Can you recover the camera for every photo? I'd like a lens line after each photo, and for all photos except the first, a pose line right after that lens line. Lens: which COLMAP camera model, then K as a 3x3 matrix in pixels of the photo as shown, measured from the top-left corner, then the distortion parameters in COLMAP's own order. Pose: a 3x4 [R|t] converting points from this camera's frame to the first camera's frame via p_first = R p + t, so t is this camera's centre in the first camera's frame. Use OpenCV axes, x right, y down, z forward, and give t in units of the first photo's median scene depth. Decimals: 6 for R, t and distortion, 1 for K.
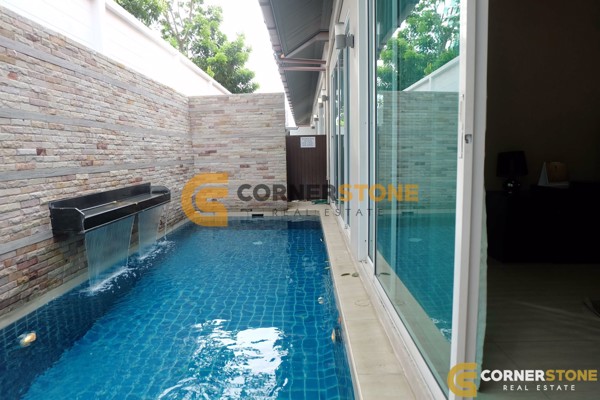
lens RADIAL K [[414.6, 0, 300.0], [0, 414.6, 200.0], [0, 0, 1]] dist [-0.079324, 0.096708]
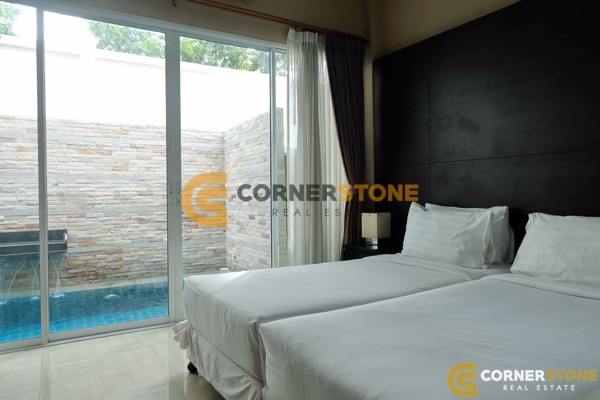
lens RADIAL K [[414.6, 0, 300.0], [0, 414.6, 200.0], [0, 0, 1]] dist [-0.079324, 0.096708]
pose [[0.526605, 0.023737, -0.849779, 0.529465], [-0.096109, 0.994864, -0.031769, -0.097802], [0.844660, 0.098401, 0.526181, 0.696458]]
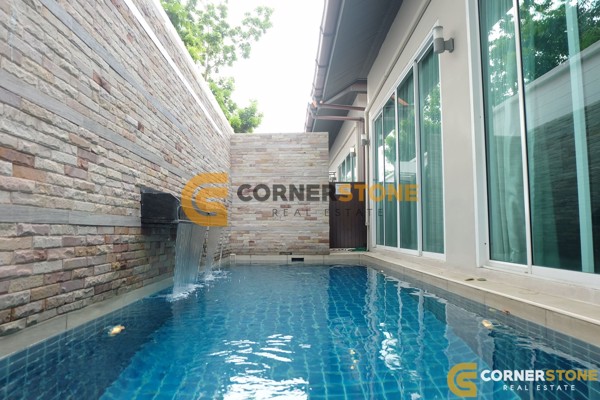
lens RADIAL K [[414.6, 0, 300.0], [0, 414.6, 200.0], [0, 0, 1]] dist [-0.079324, 0.096708]
pose [[0.999306, 0.016378, 0.033467, -0.133089], [-0.009649, 0.981323, -0.192123, 0.087009], [-0.035988, 0.191667, 0.980800, 0.059621]]
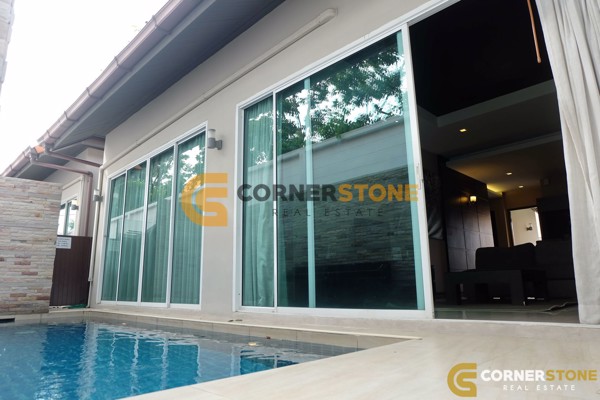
lens RADIAL K [[414.6, 0, 300.0], [0, 414.6, 200.0], [0, 0, 1]] dist [-0.079324, 0.096708]
pose [[0.705242, 0.152894, 0.692285, -0.294831], [0.085423, 0.951030, -0.297060, 0.102793], [-0.703802, 0.268636, 0.657645, -0.008289]]
